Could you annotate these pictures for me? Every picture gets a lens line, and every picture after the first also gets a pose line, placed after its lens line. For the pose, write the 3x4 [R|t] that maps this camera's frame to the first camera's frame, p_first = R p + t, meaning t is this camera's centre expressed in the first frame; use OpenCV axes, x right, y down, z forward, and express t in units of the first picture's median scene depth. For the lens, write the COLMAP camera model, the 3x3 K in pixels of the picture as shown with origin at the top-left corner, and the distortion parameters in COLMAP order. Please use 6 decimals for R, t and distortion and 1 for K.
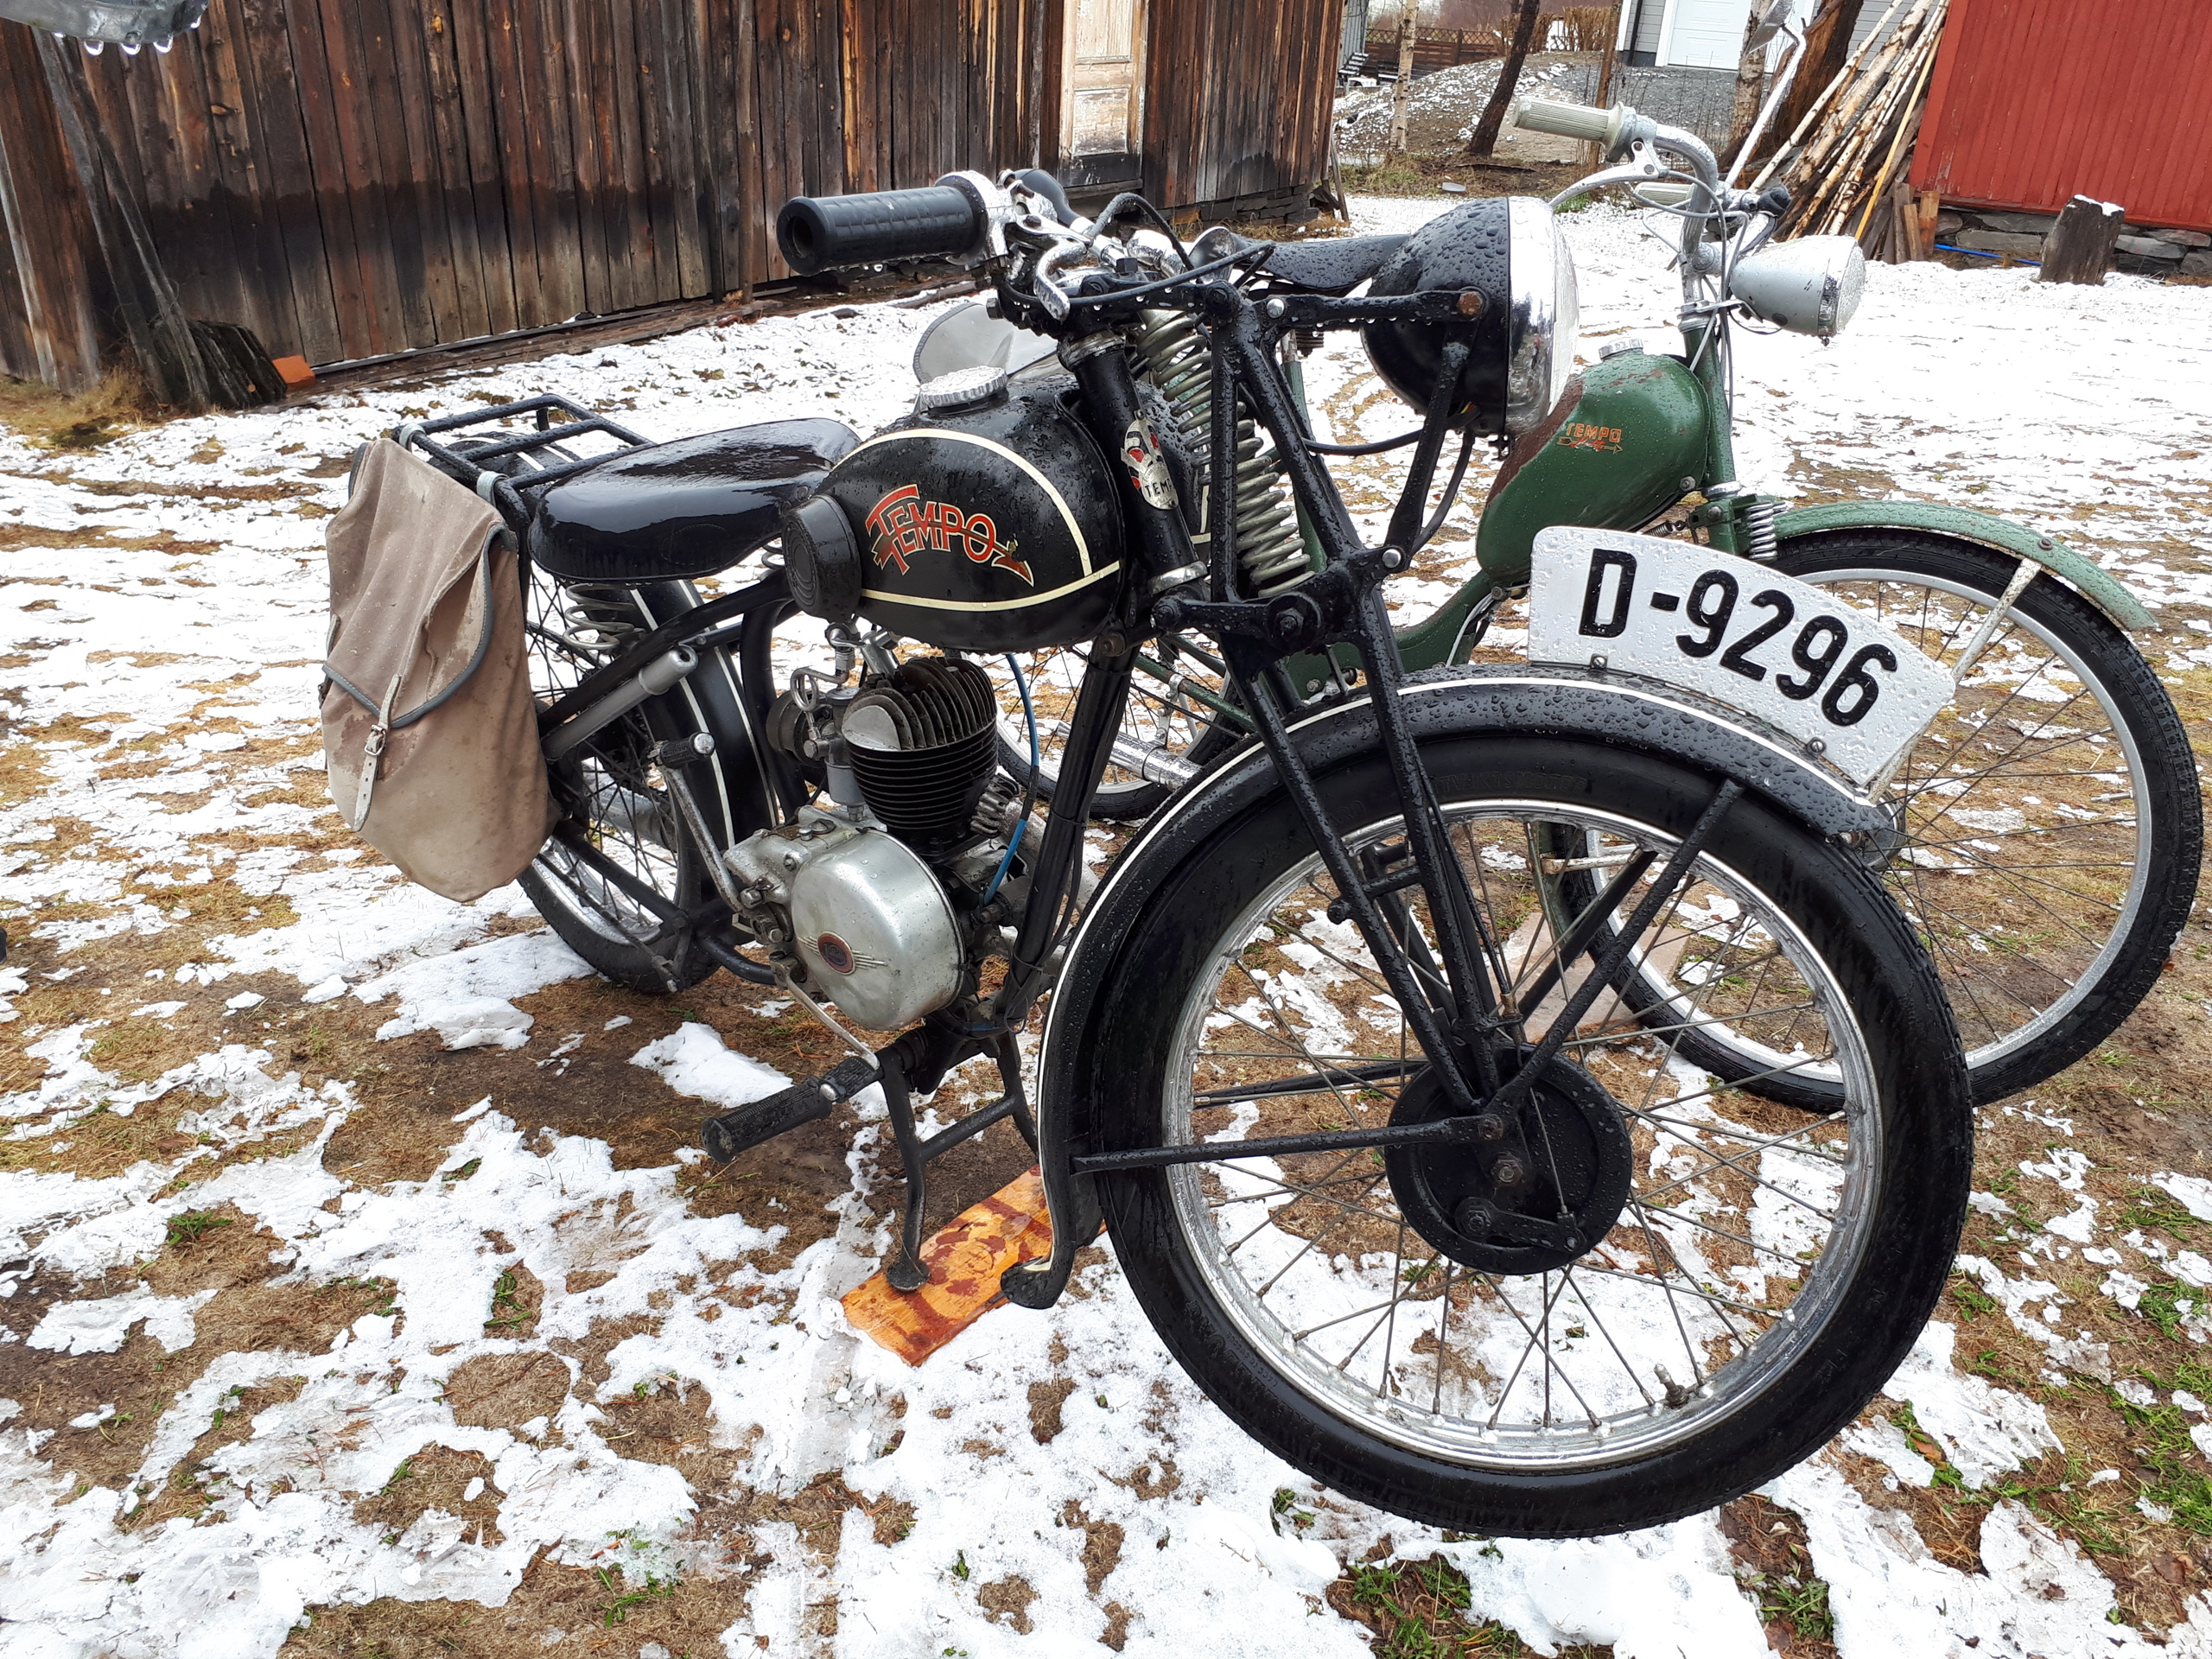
lens RADIAL K [[1761.5, 0, 1128.8], [0, 1761.5, 826.5], [0, 0, 1]] dist [0.027231, -0.015931]
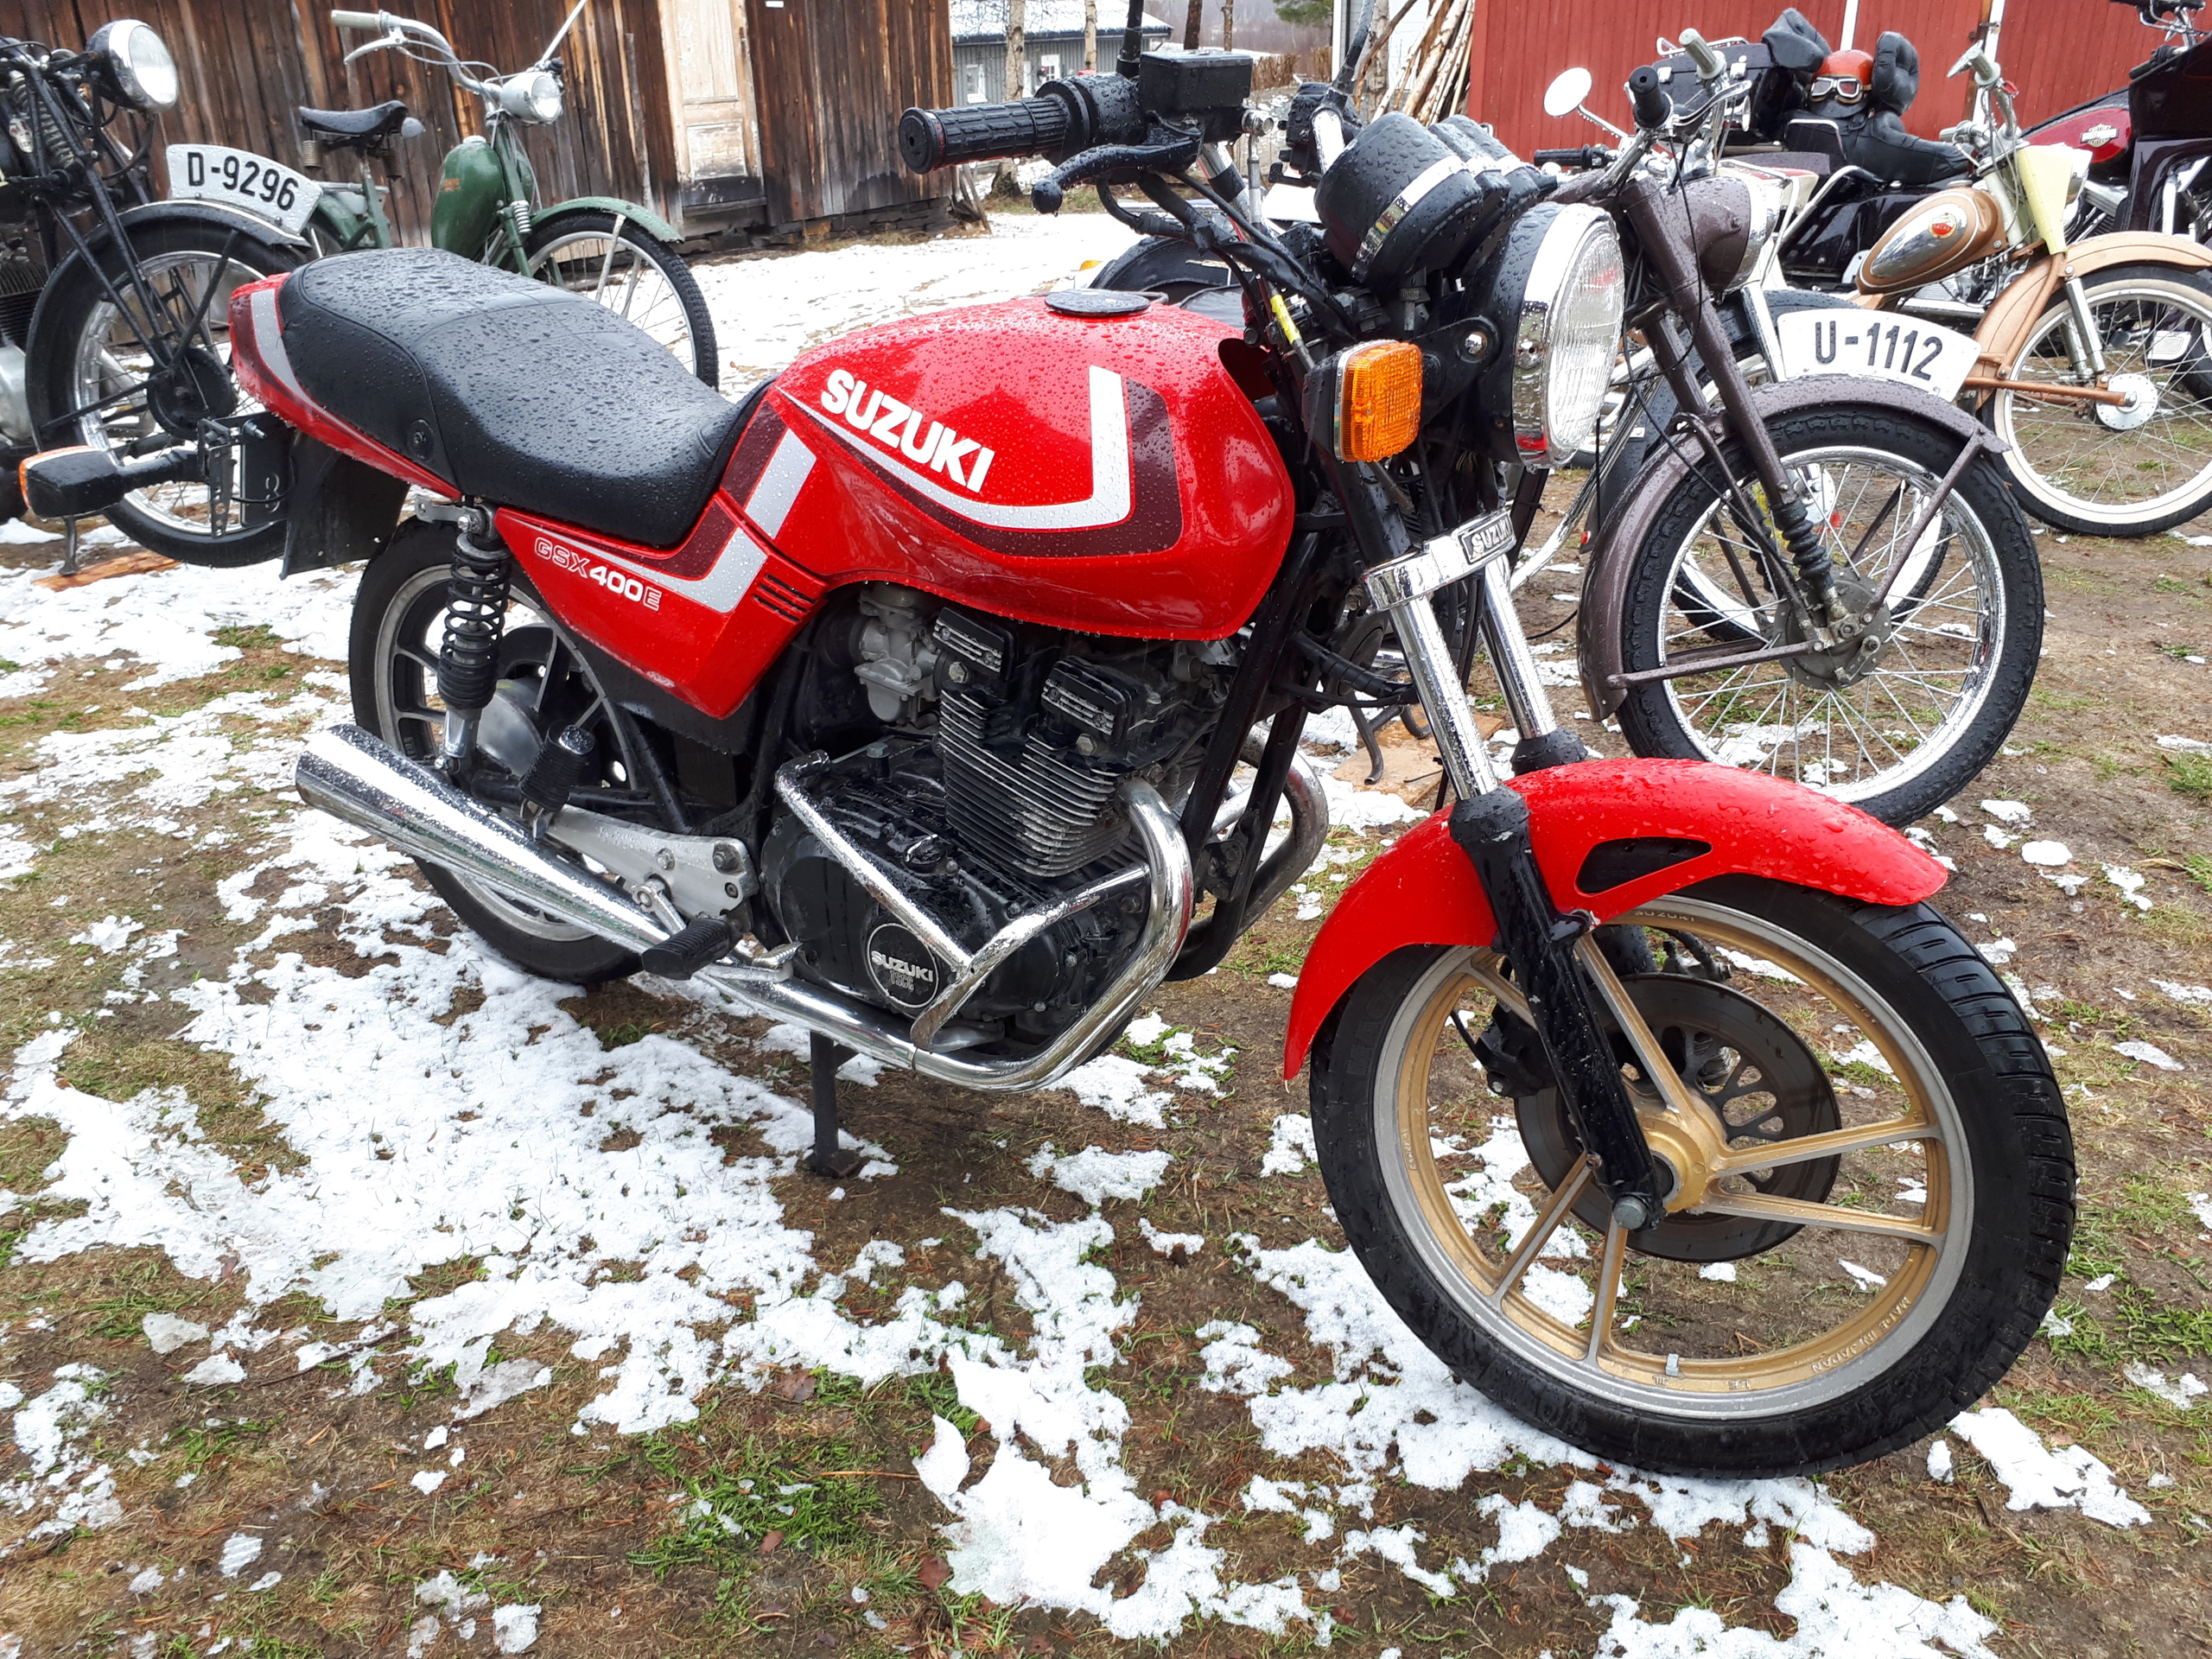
lens RADIAL K [[1761.5, 0, 1126.7], [0, 1761.5, 820.9], [0, 0, 1]] dist [0.027231, -0.015931]
pose [[0.994876, -0.092558, 0.040668, 0.192277], [0.094025, 0.994928, -0.035753, 0.140175], [-0.037153, 0.039393, 0.998533, -0.219361]]
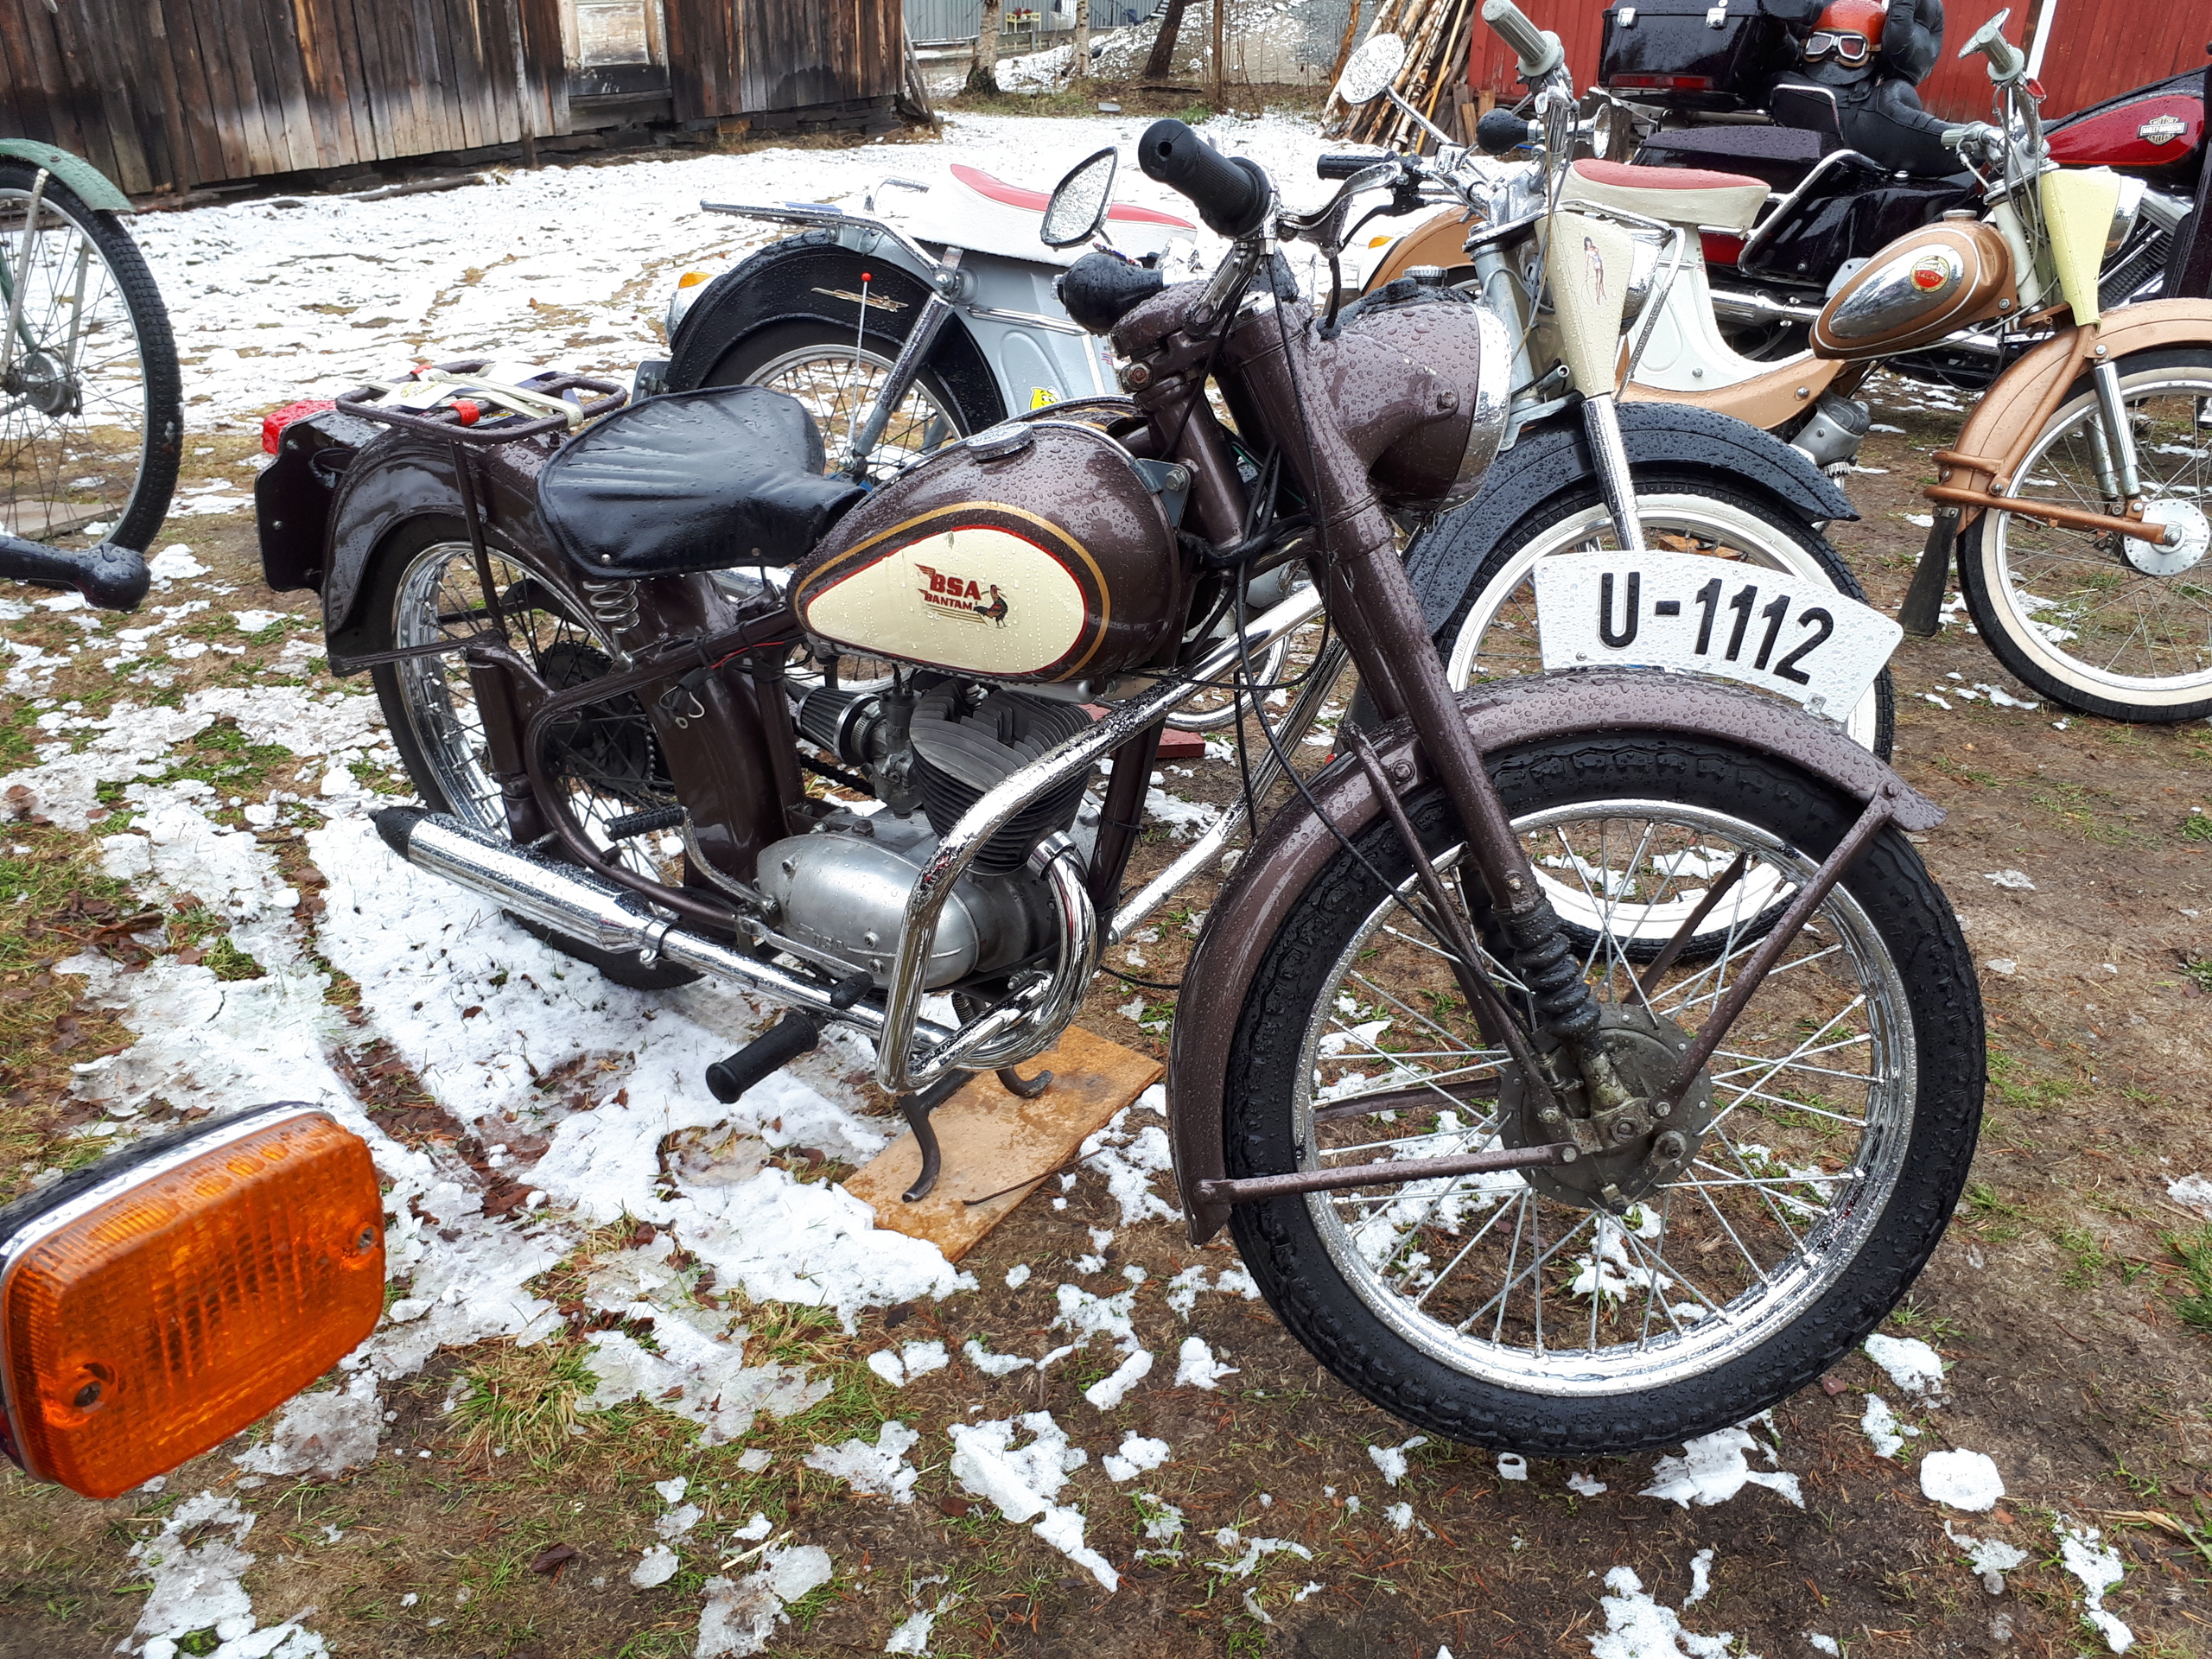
lens RADIAL K [[1761.5, 0, 1122.7], [0, 1761.5, 822.4], [0, 0, 1]] dist [0.027231, -0.015931]
pose [[0.998589, -0.042663, 0.031634, 0.268904], [0.042094, 0.998943, 0.018446, 0.081316], [-0.032388, -0.017088, 0.999329, -0.103570]]
